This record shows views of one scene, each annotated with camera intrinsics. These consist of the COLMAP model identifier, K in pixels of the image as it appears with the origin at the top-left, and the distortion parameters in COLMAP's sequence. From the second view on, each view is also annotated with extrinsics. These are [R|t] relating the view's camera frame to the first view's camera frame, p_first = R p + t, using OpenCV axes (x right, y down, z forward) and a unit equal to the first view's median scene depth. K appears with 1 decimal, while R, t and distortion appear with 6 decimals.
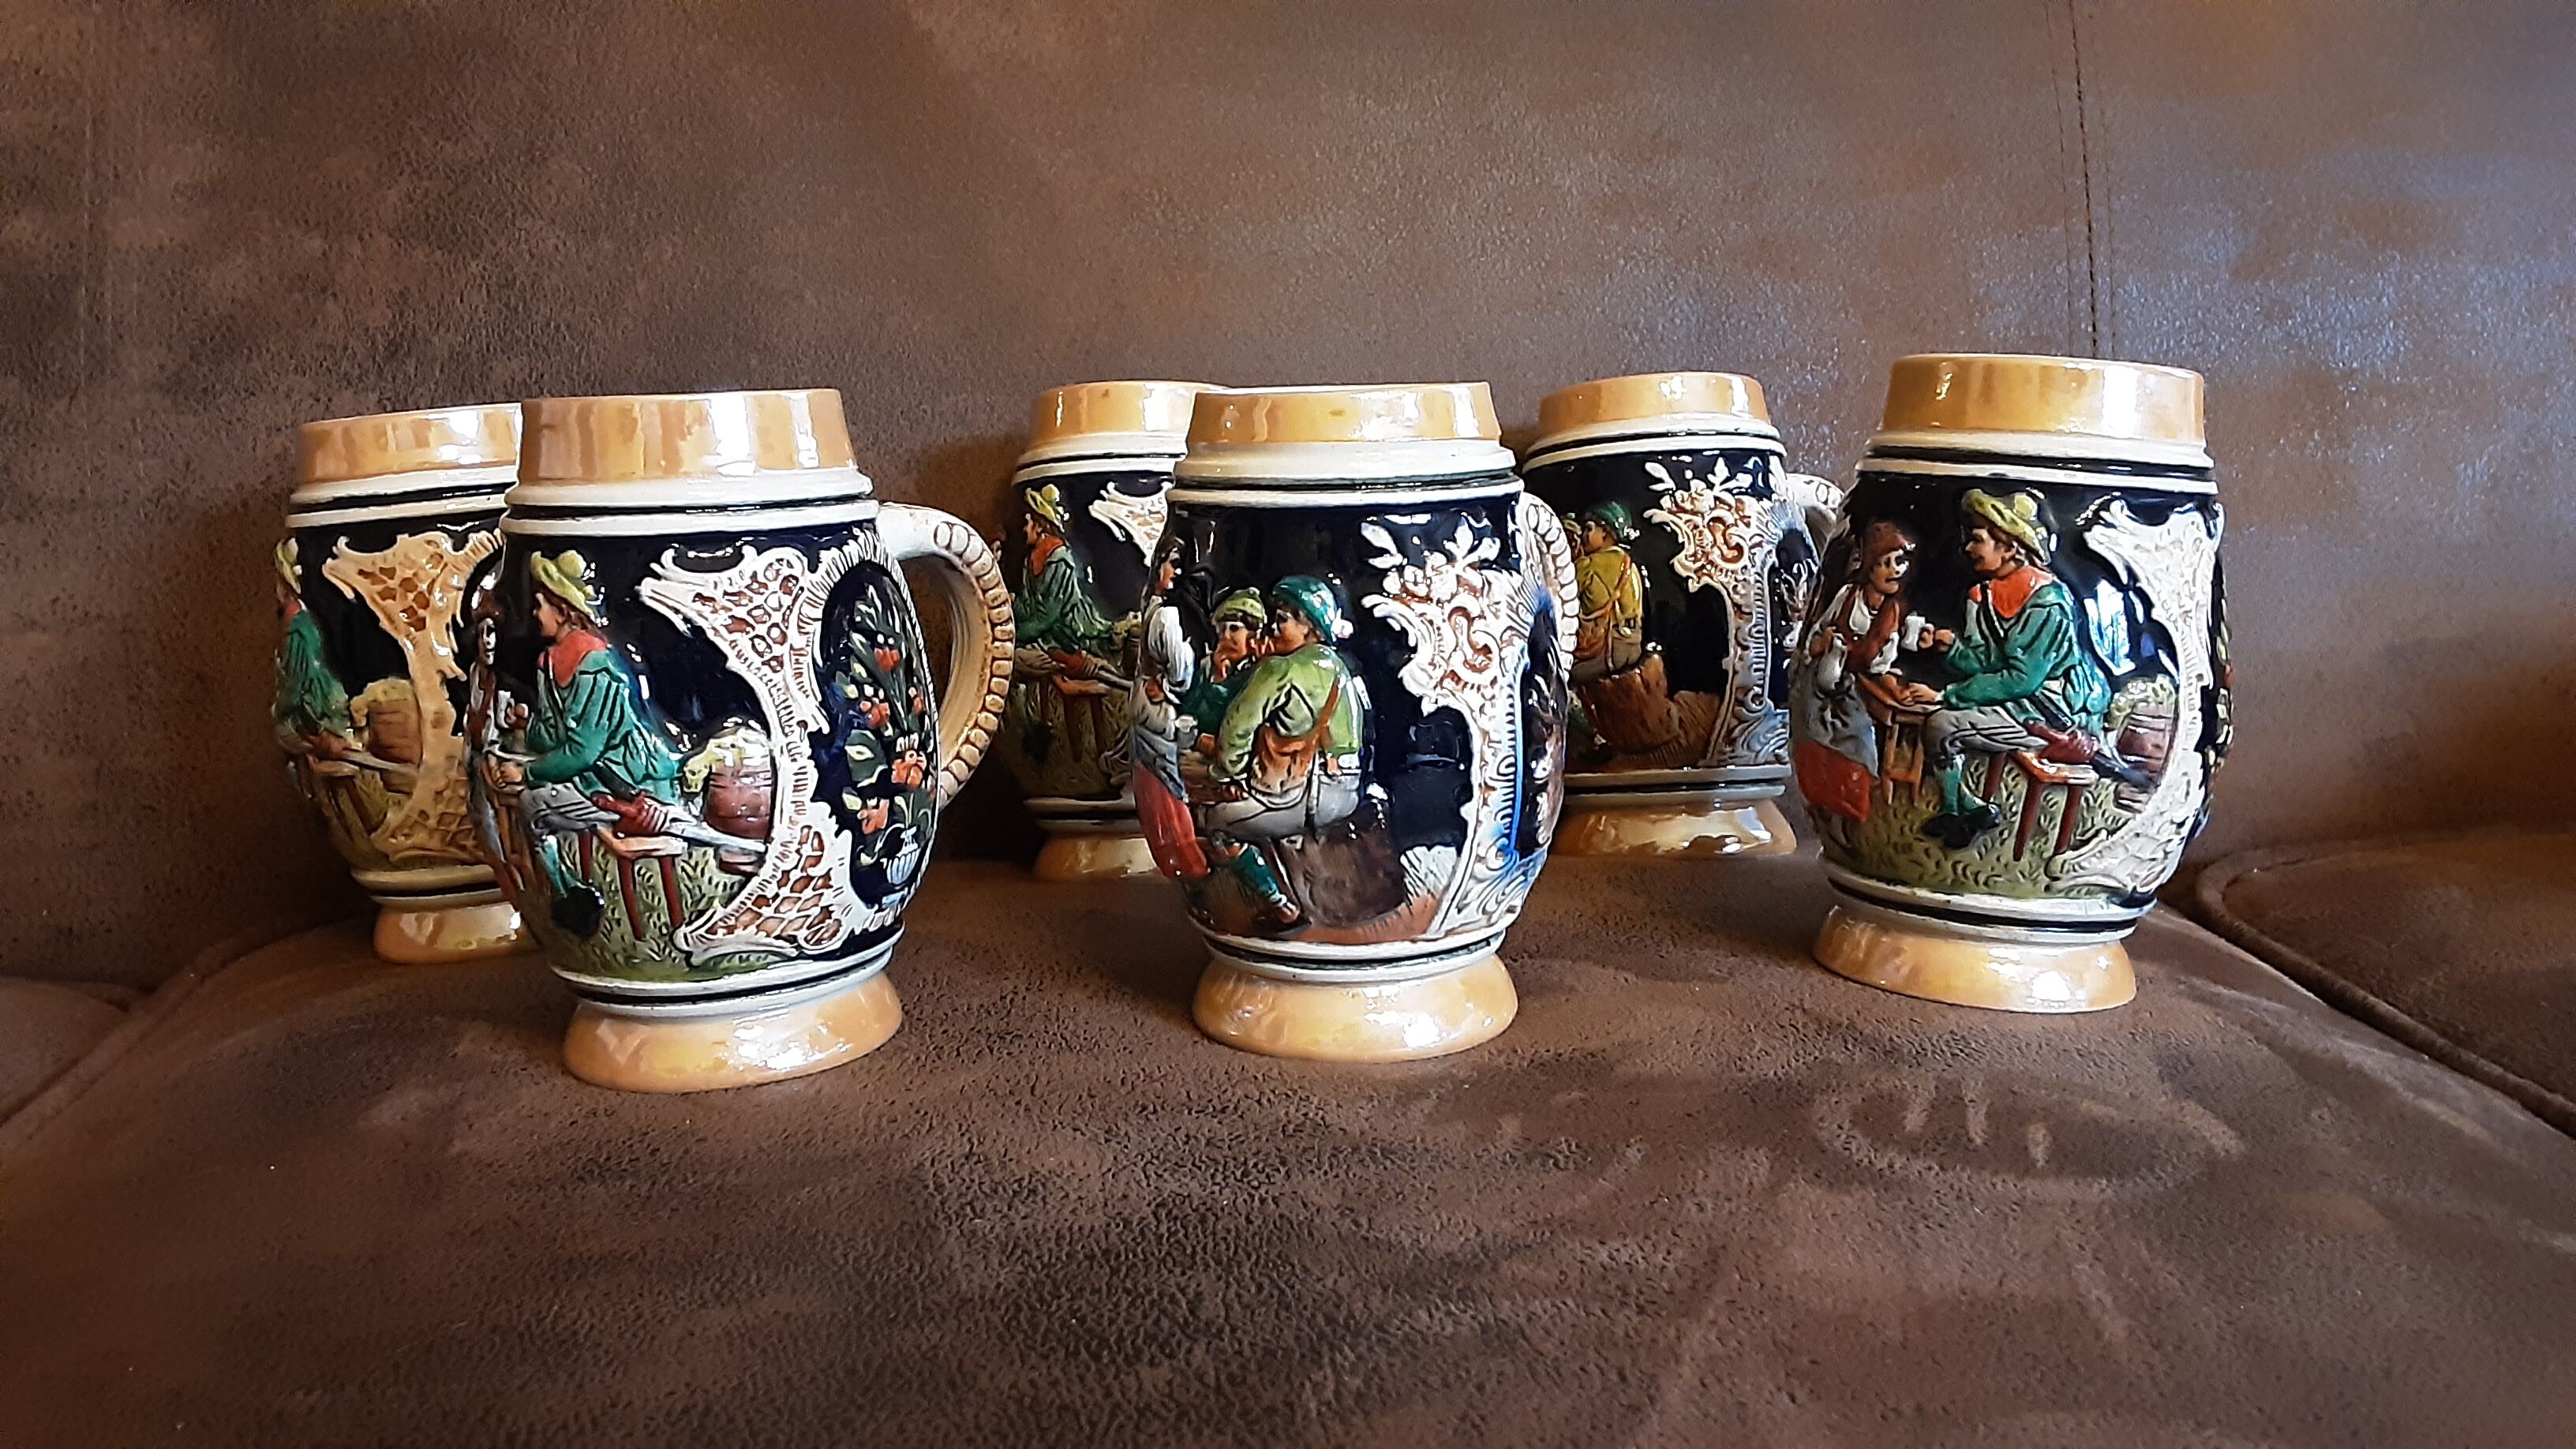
lens RADIAL K [[2079.4, 0, 1300.3], [0, 2079.4, 738.7], [0, 0, 1]] dist [0.131602, -0.211205]
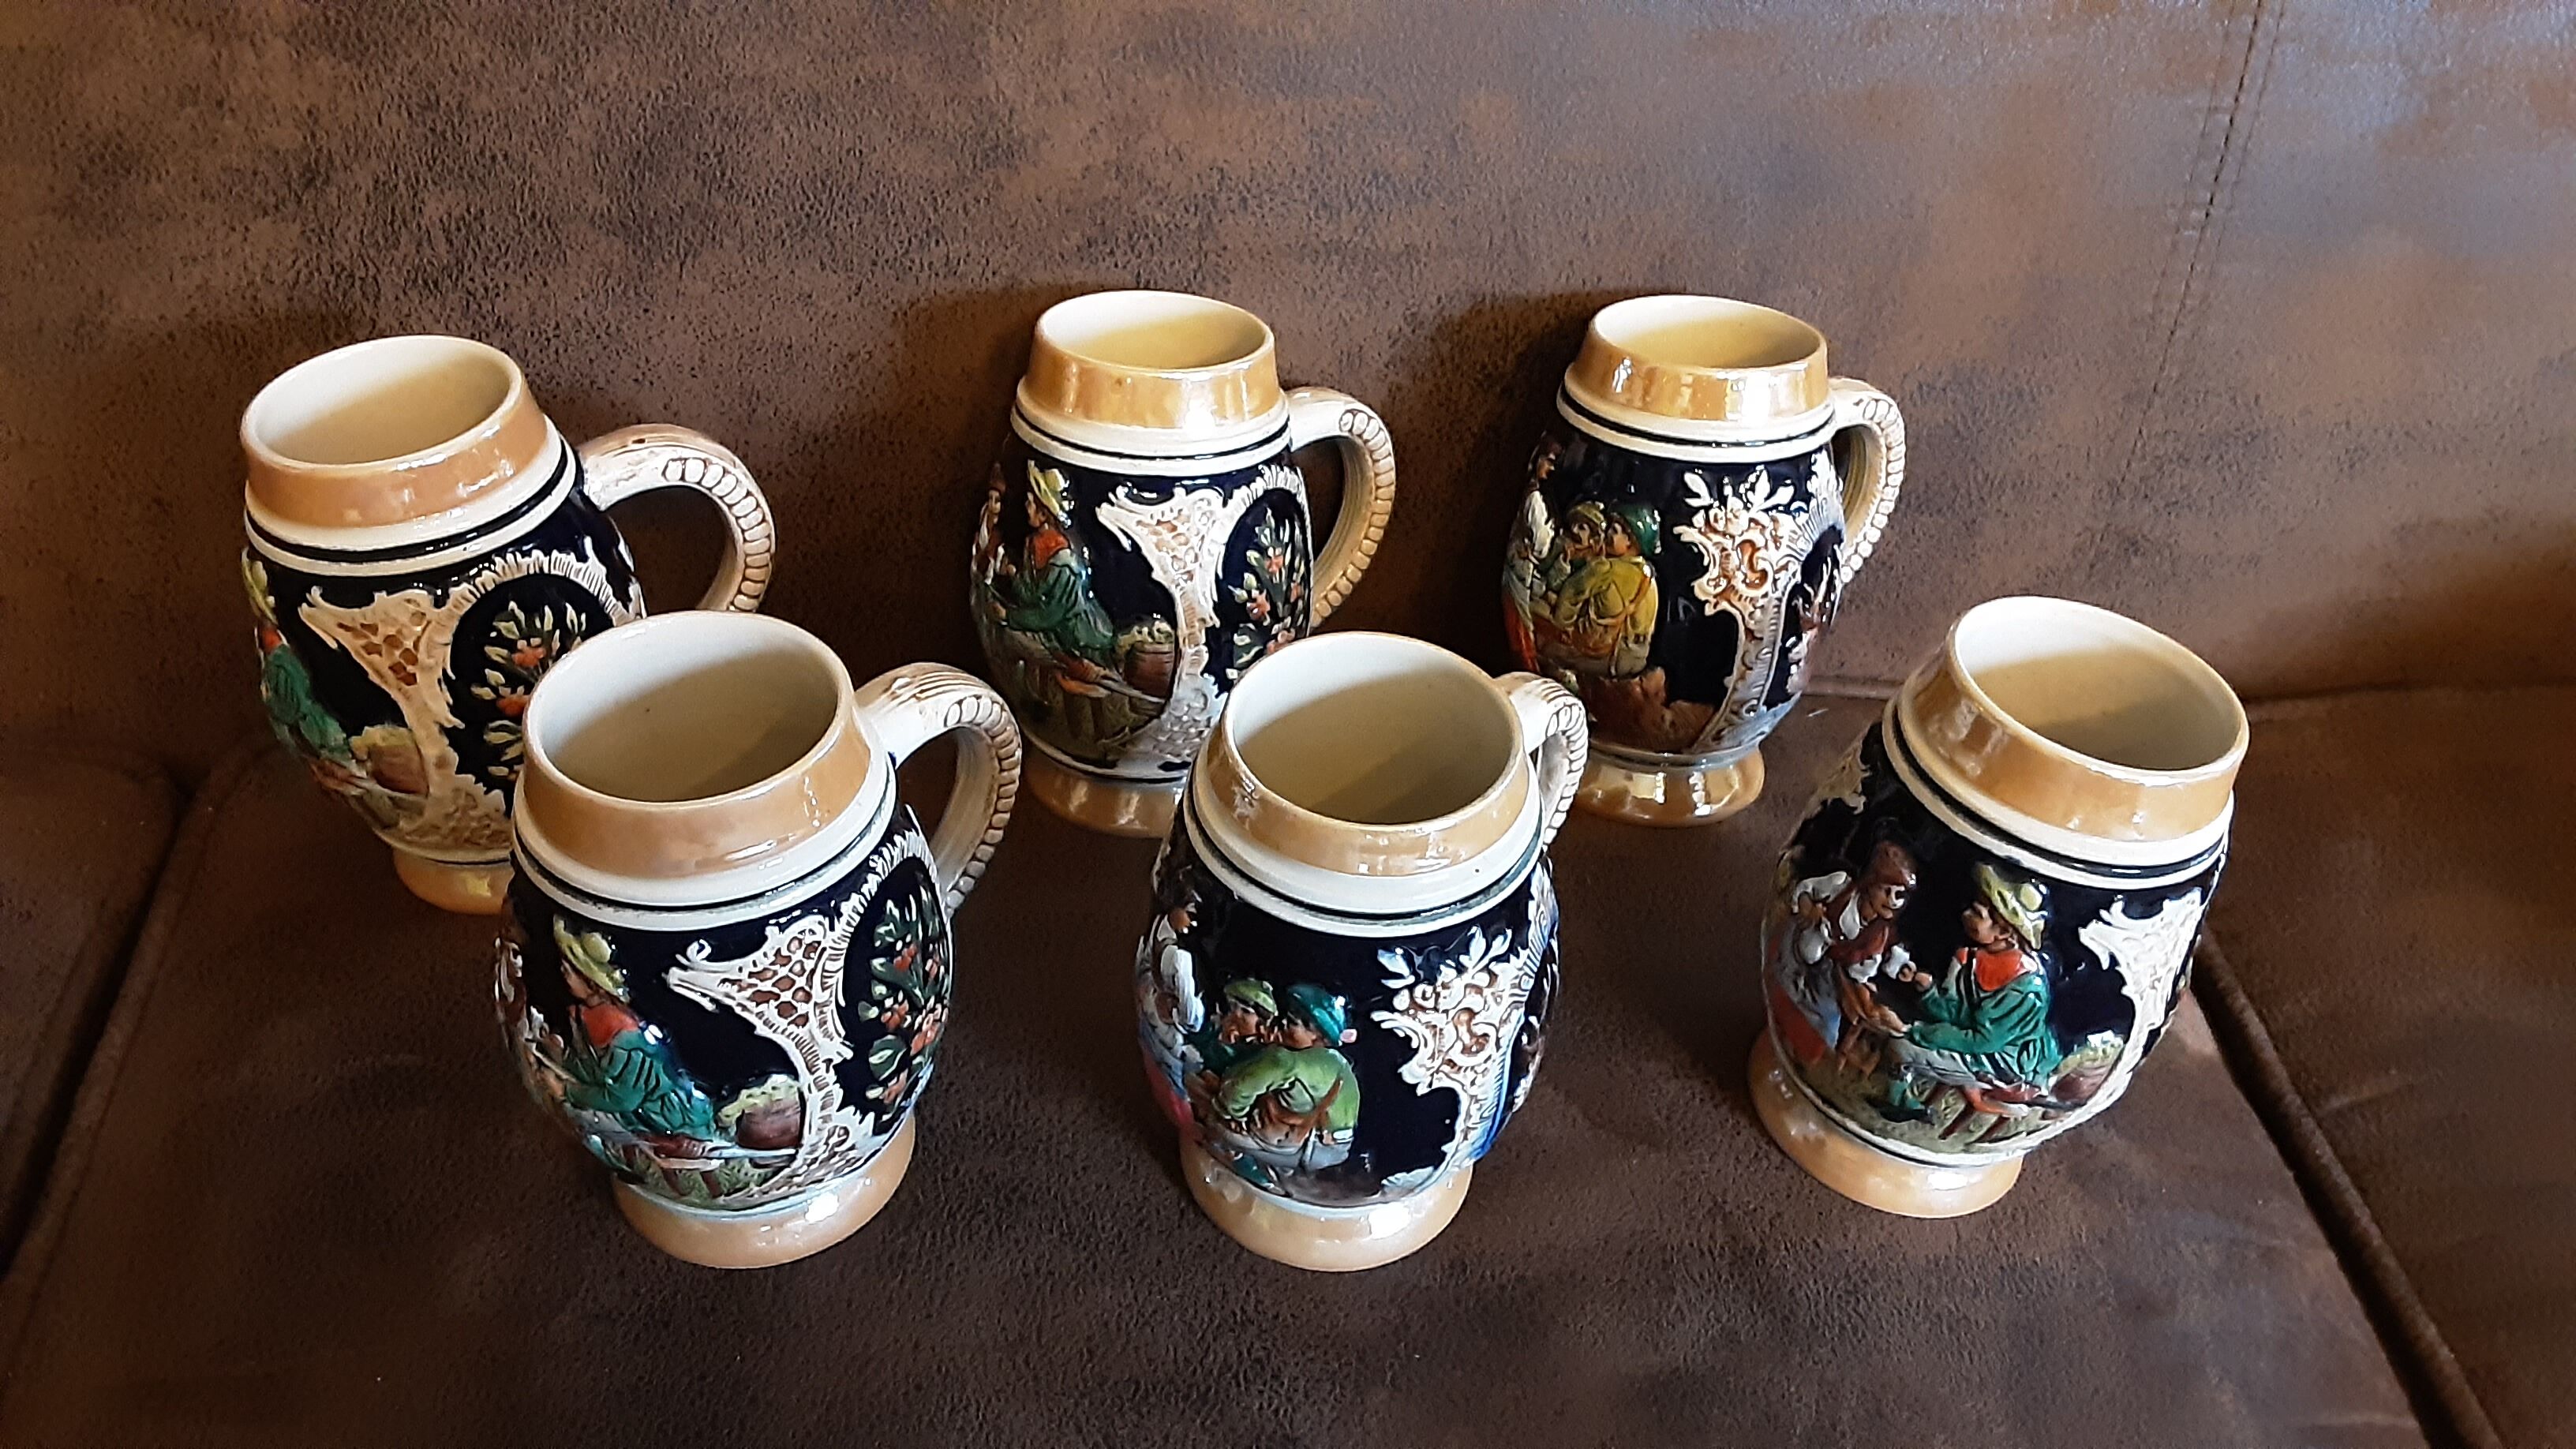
lens RADIAL K [[2079.4, 0, 1300.3], [0, 2079.4, 738.7], [0, 0, 1]] dist [0.131602, -0.211205]
pose [[0.996160, 0.072292, 0.049385, -0.060675], [-0.087364, 0.857614, 0.506820, -0.644402], [-0.005714, -0.509188, 0.860636, 0.163310]]
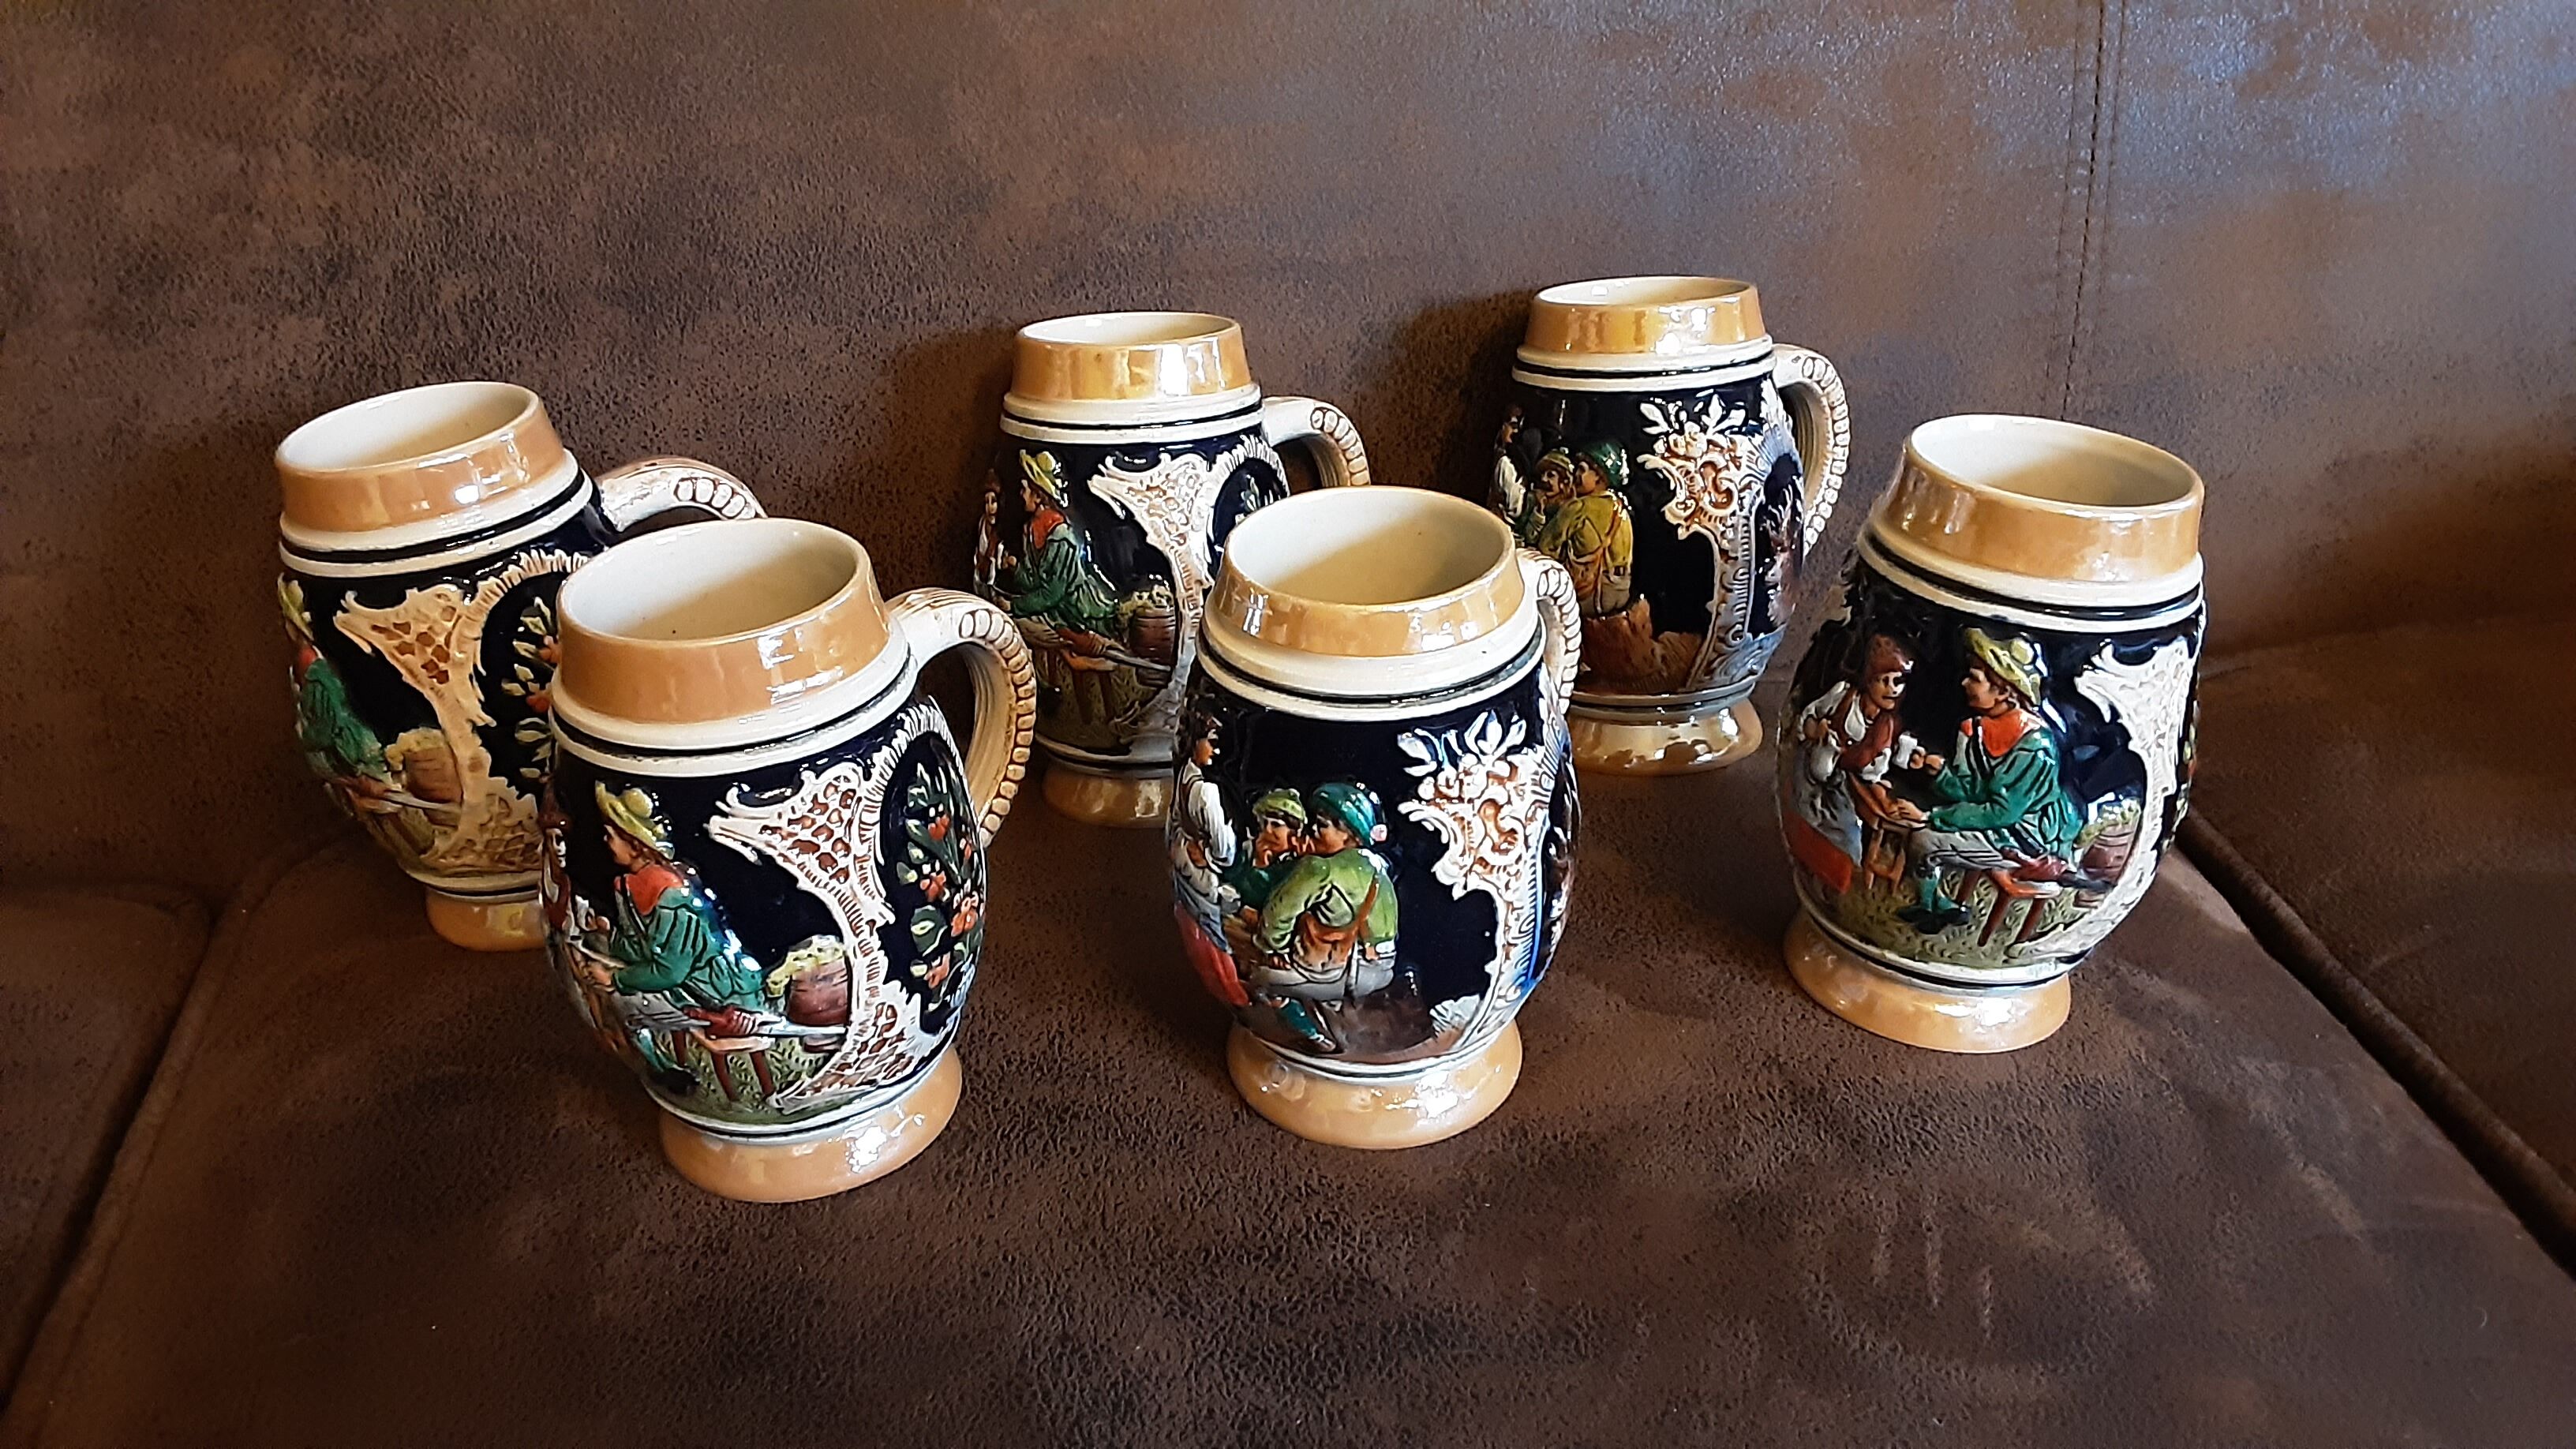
lens RADIAL K [[2079.4, 0, 1300.3], [0, 2079.4, 738.7], [0, 0, 1]] dist [0.131602, -0.211205]
pose [[0.998612, -0.026343, 0.045617, -0.061299], [0.009711, 0.943197, 0.332091, -0.410670], [-0.051774, -0.331187, 0.942144, 0.018717]]
